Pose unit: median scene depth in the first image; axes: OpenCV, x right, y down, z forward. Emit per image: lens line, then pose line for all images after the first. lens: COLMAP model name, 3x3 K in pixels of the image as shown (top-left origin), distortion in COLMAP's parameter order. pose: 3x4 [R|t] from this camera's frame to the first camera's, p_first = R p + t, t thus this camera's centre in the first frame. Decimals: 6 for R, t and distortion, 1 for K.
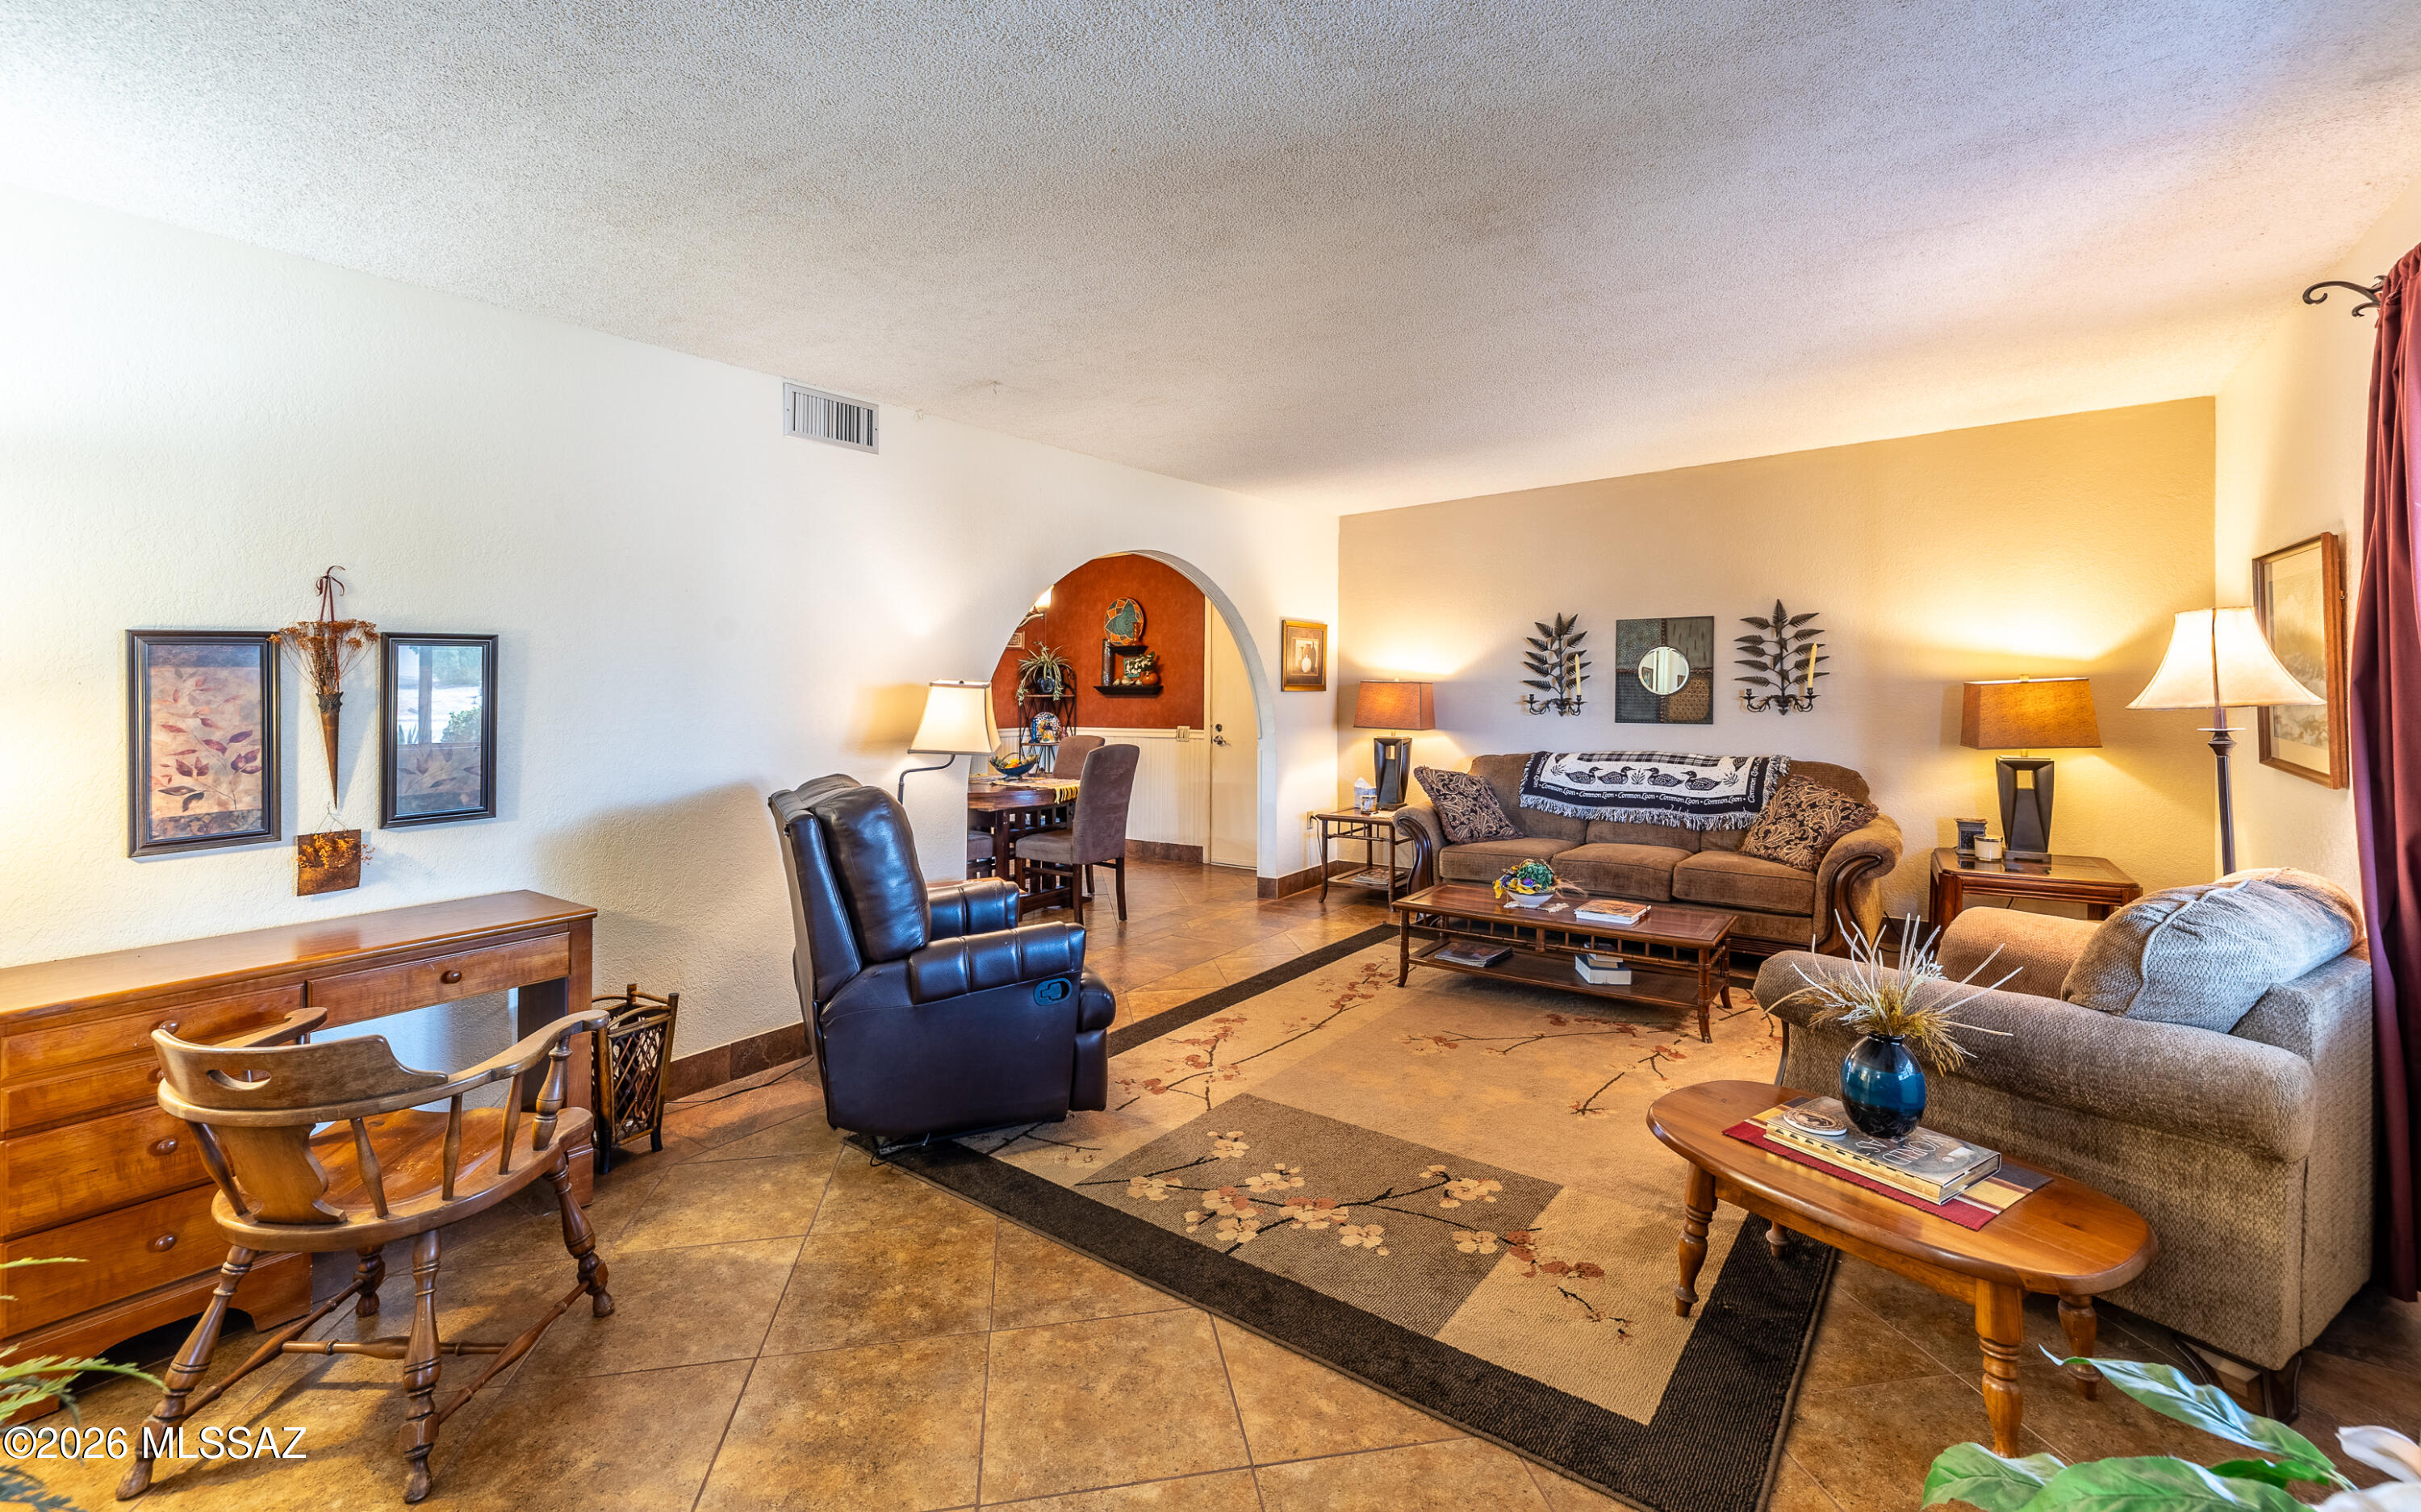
lens RADIAL K [[1028.3, 0, 1180.6], [0, 1028.3, 656.3], [0, 0, 1]] dist [0.002213, -0.000588]
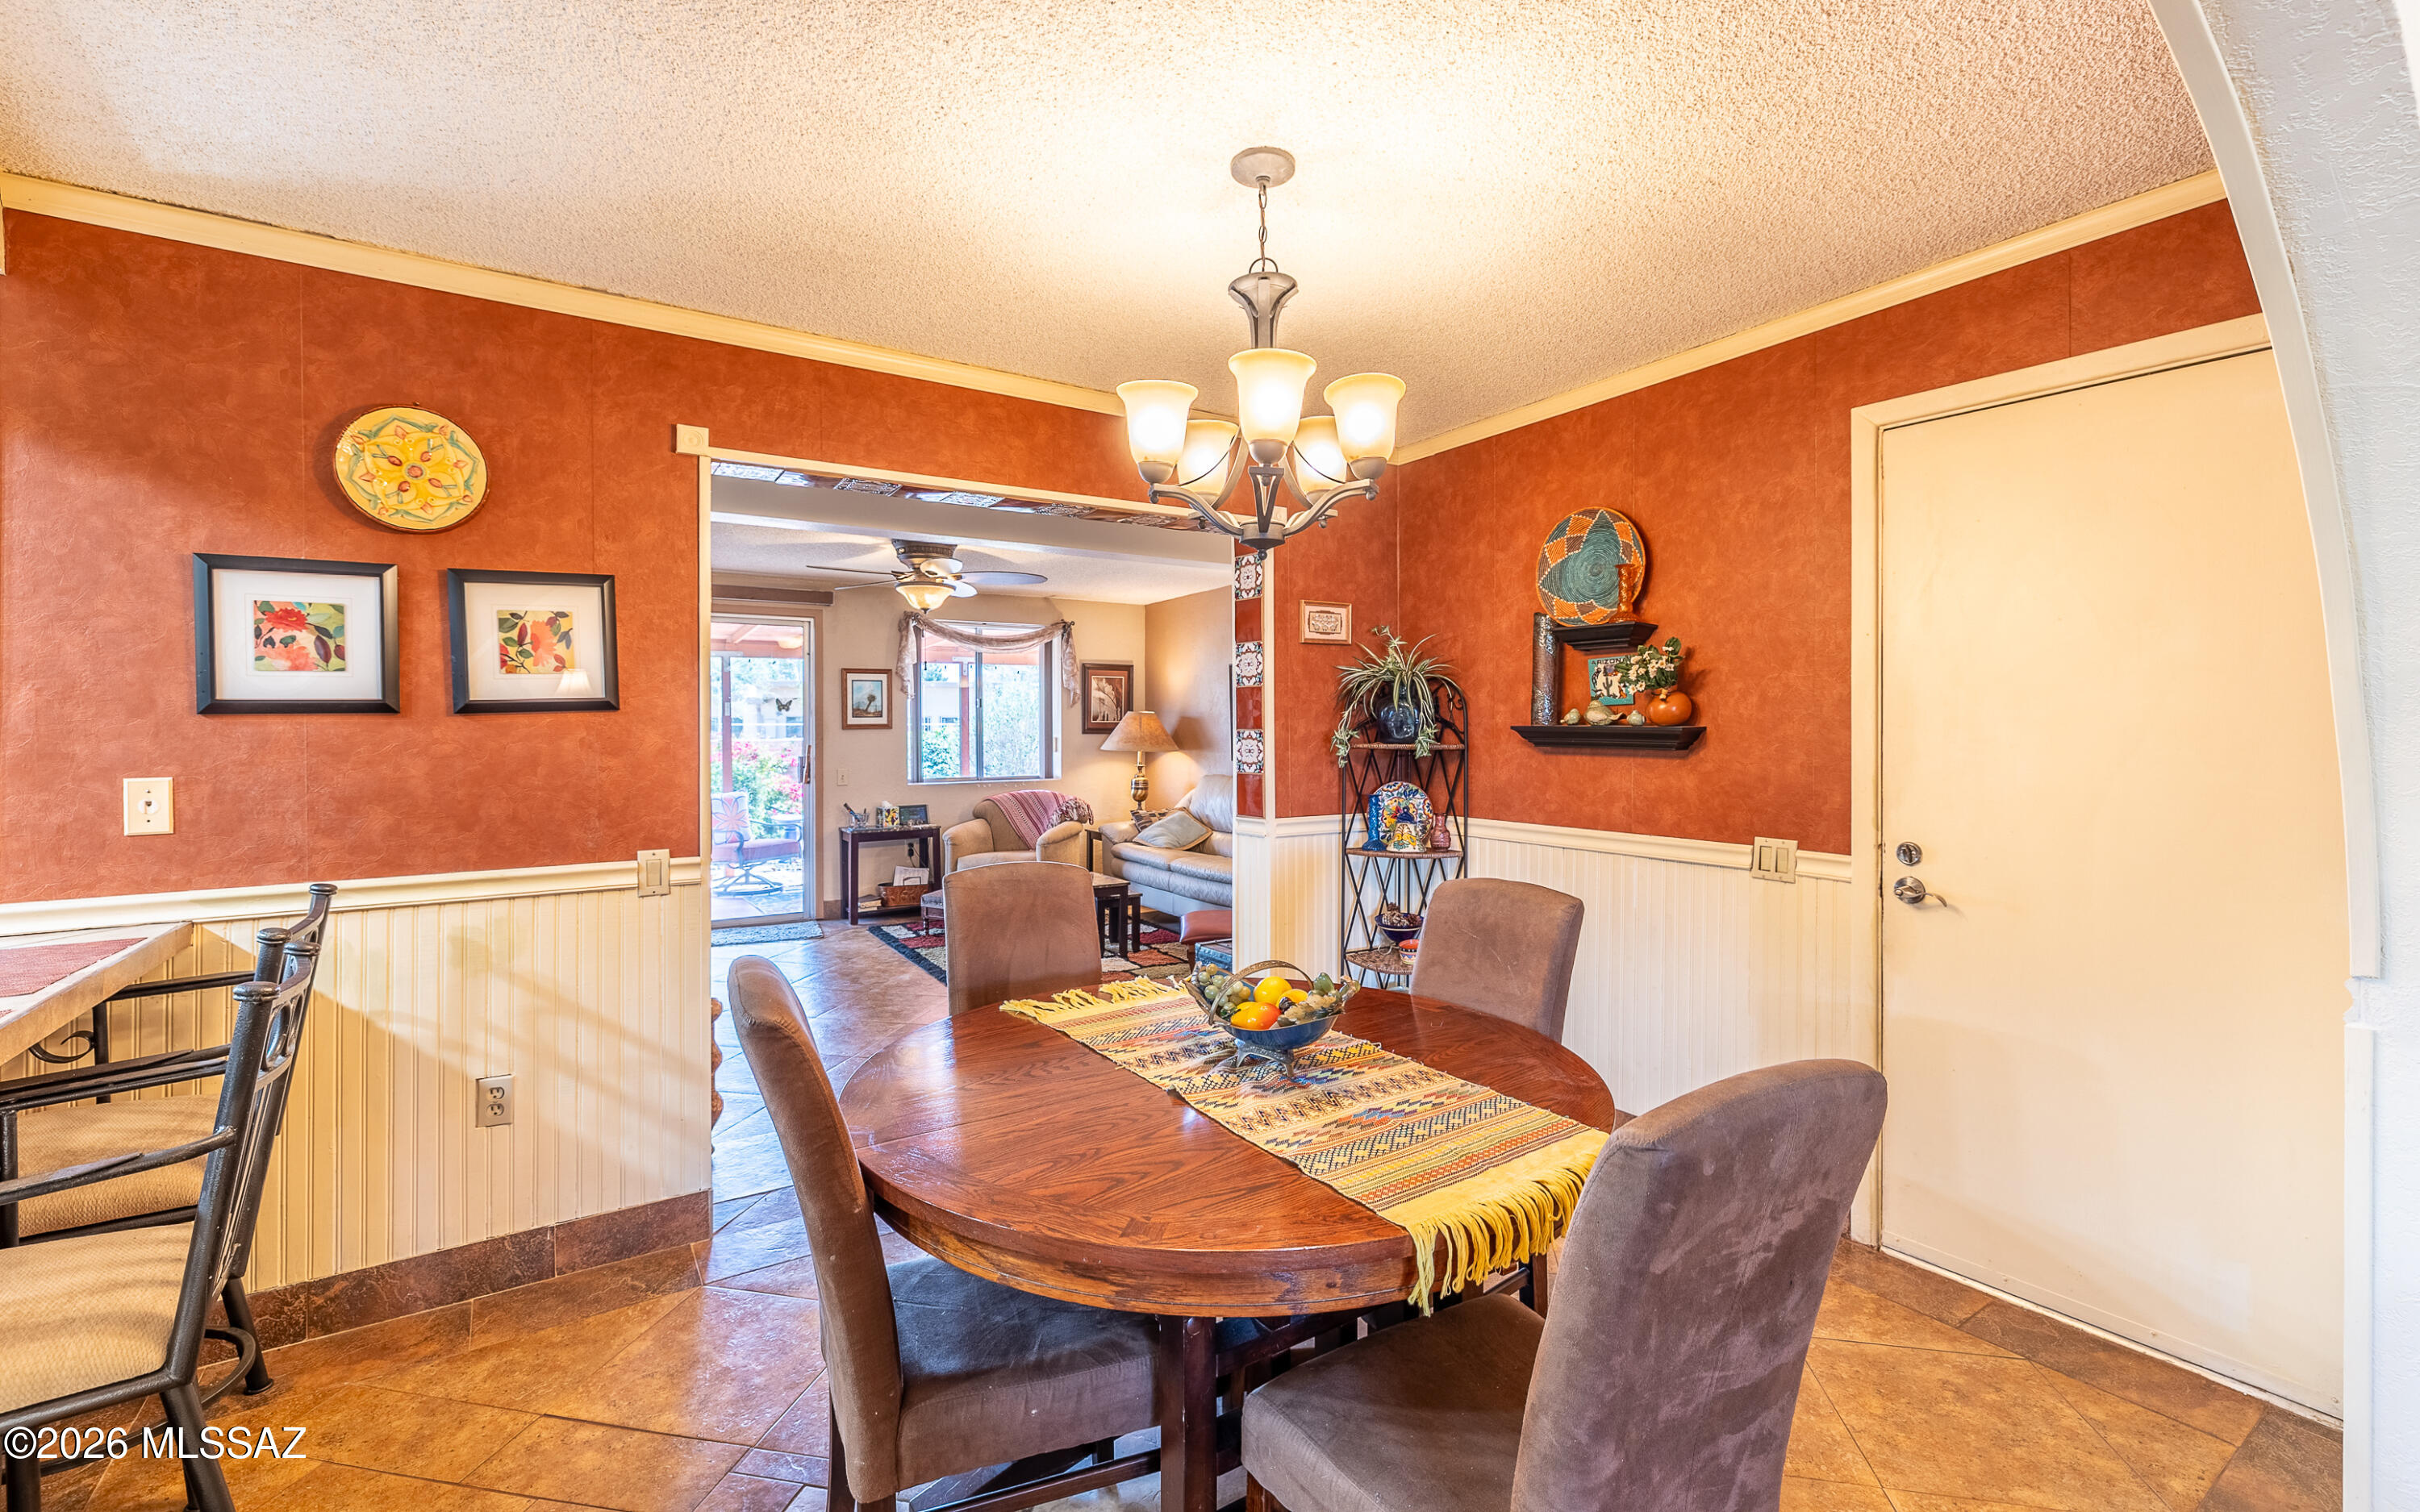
lens RADIAL K [[1027.8, 0, 1228.8], [0, 1027.8, 706.3], [0, 0, 1]] dist [0.002213, -0.000588]
pose [[0.952056, -0.003261, -0.305906, -0.090922], [0.008820, 0.999820, 0.016790, 0.017771], [0.305796, -0.018683, 0.951914, 0.776918]]
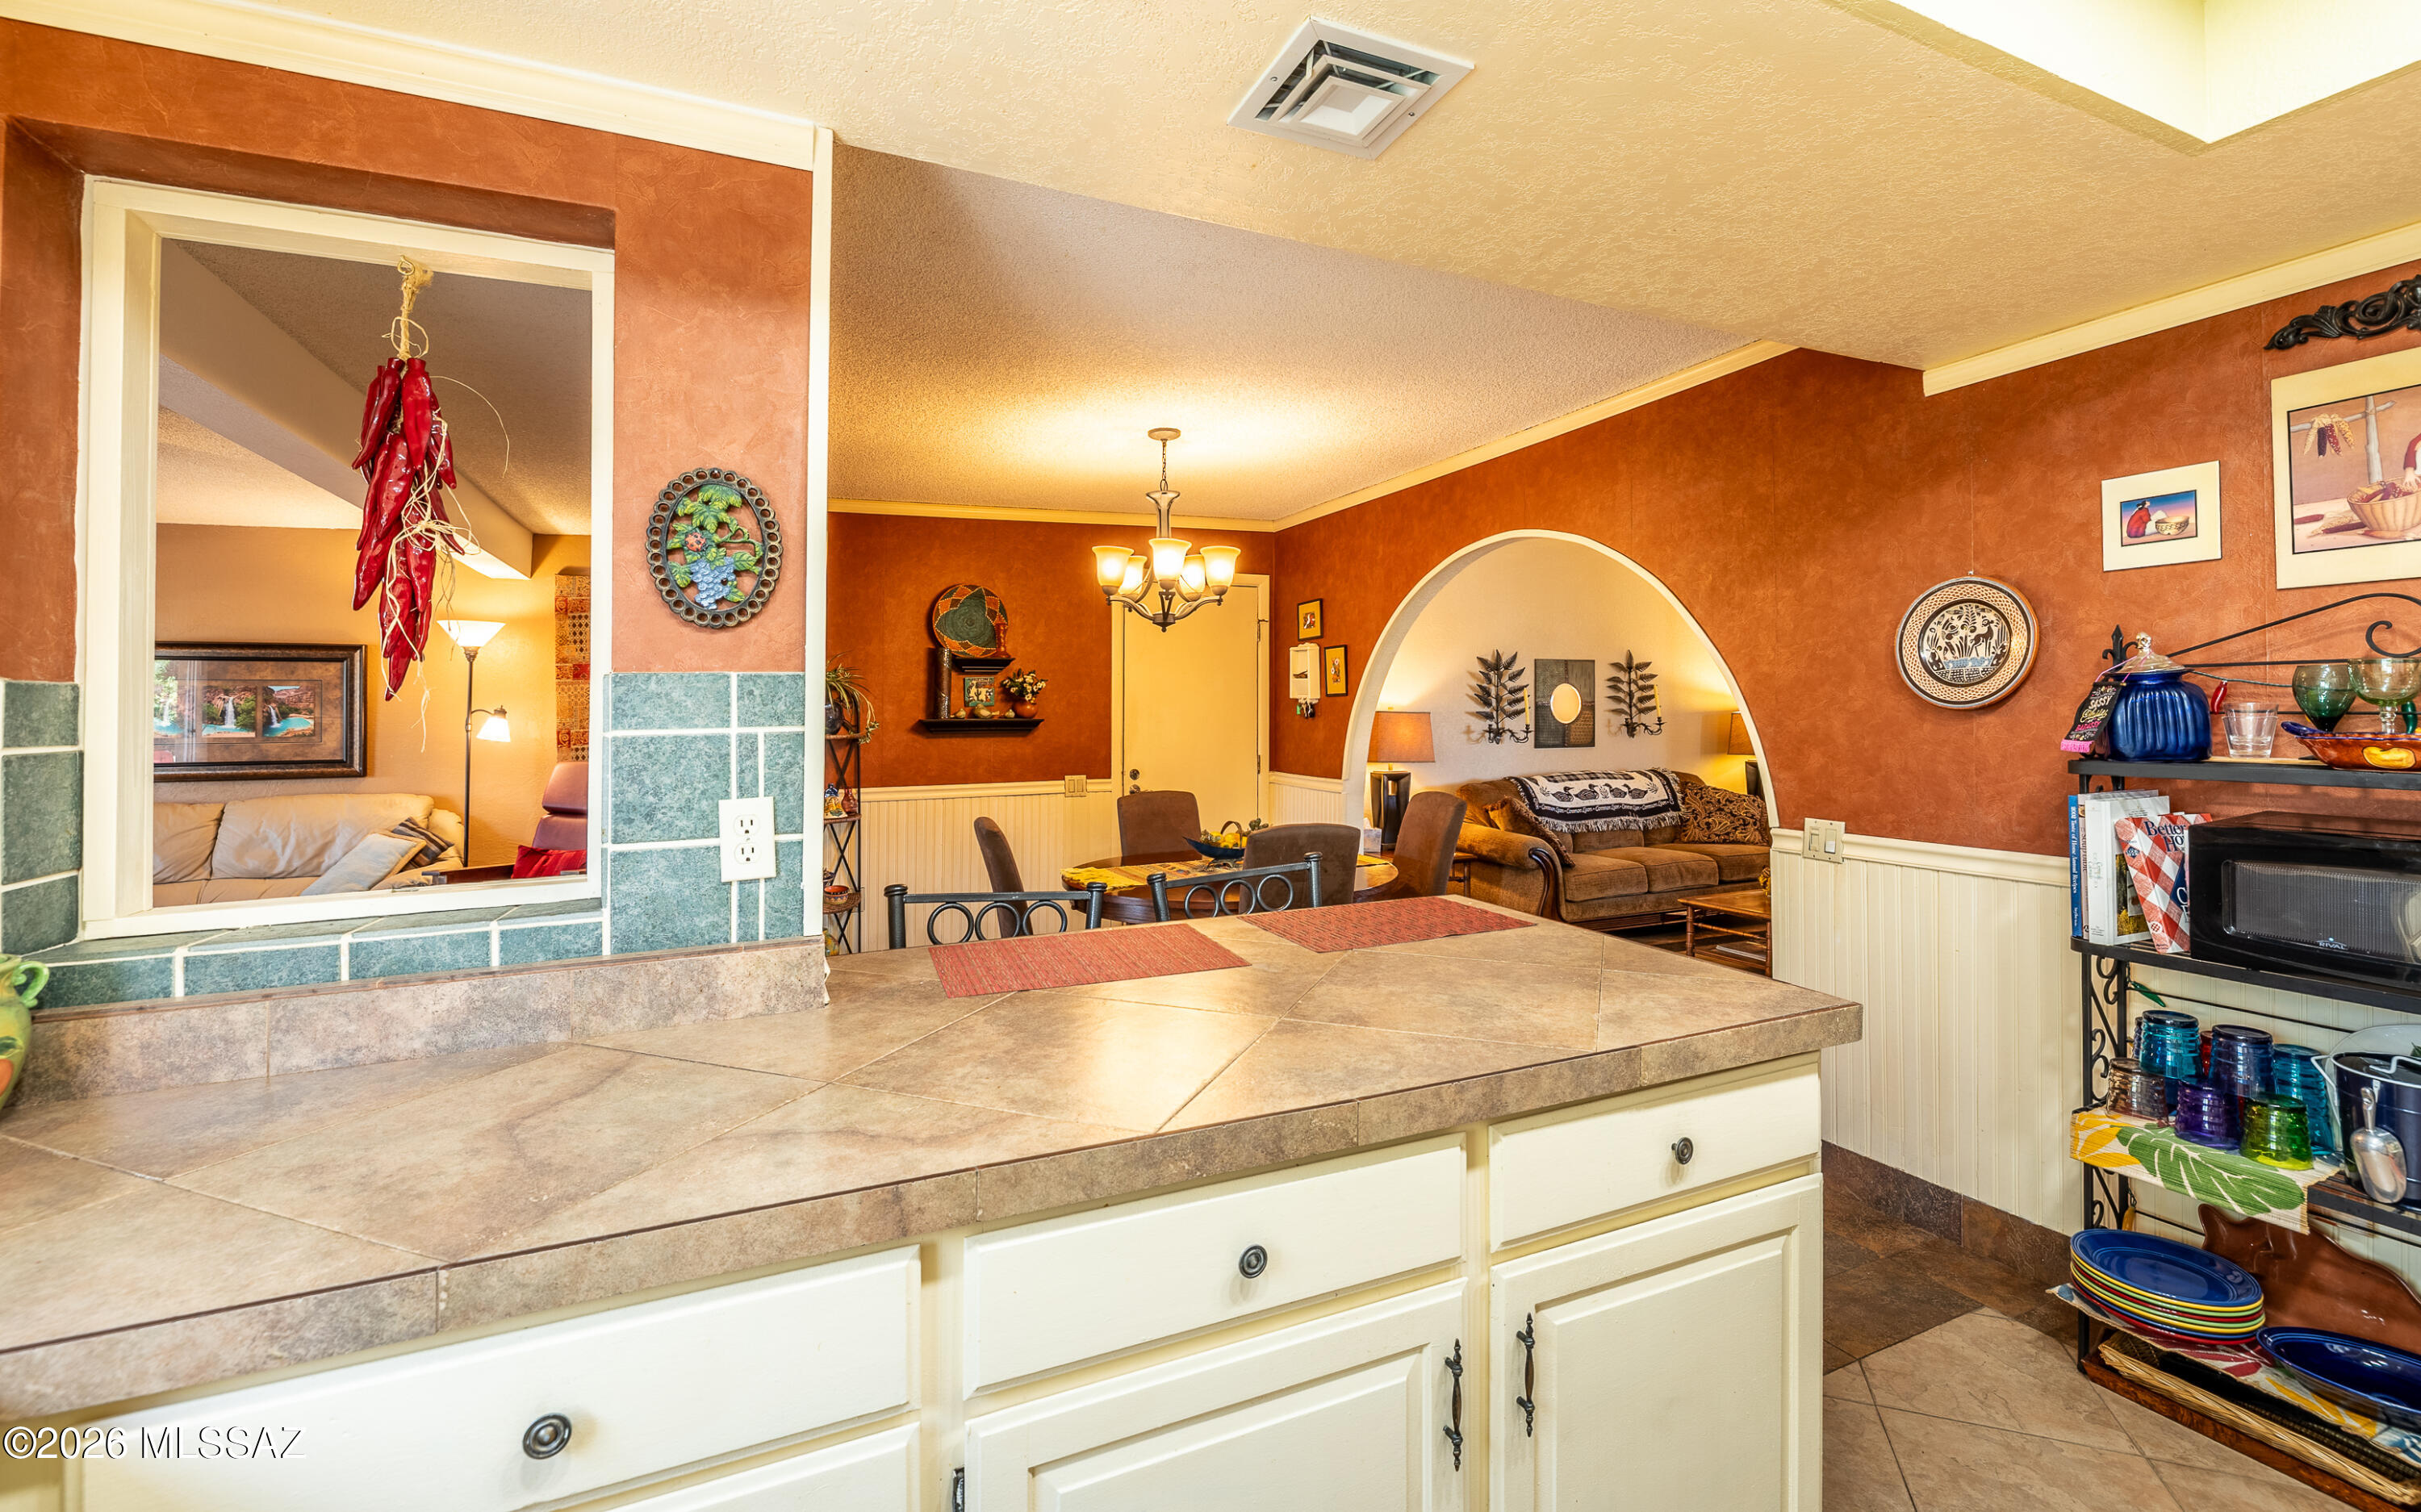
lens RADIAL K [[1028.3, 0, 1209.3], [0, 1028.3, 702.0], [0, 0, 1]] dist [0.002213, -0.000588]
pose [[0.481536, 0.013960, 0.876315, -0.747948], [-0.018420, 0.999813, -0.005805, 0.025782], [-0.876233, -0.013346, 0.481703, 0.753136]]
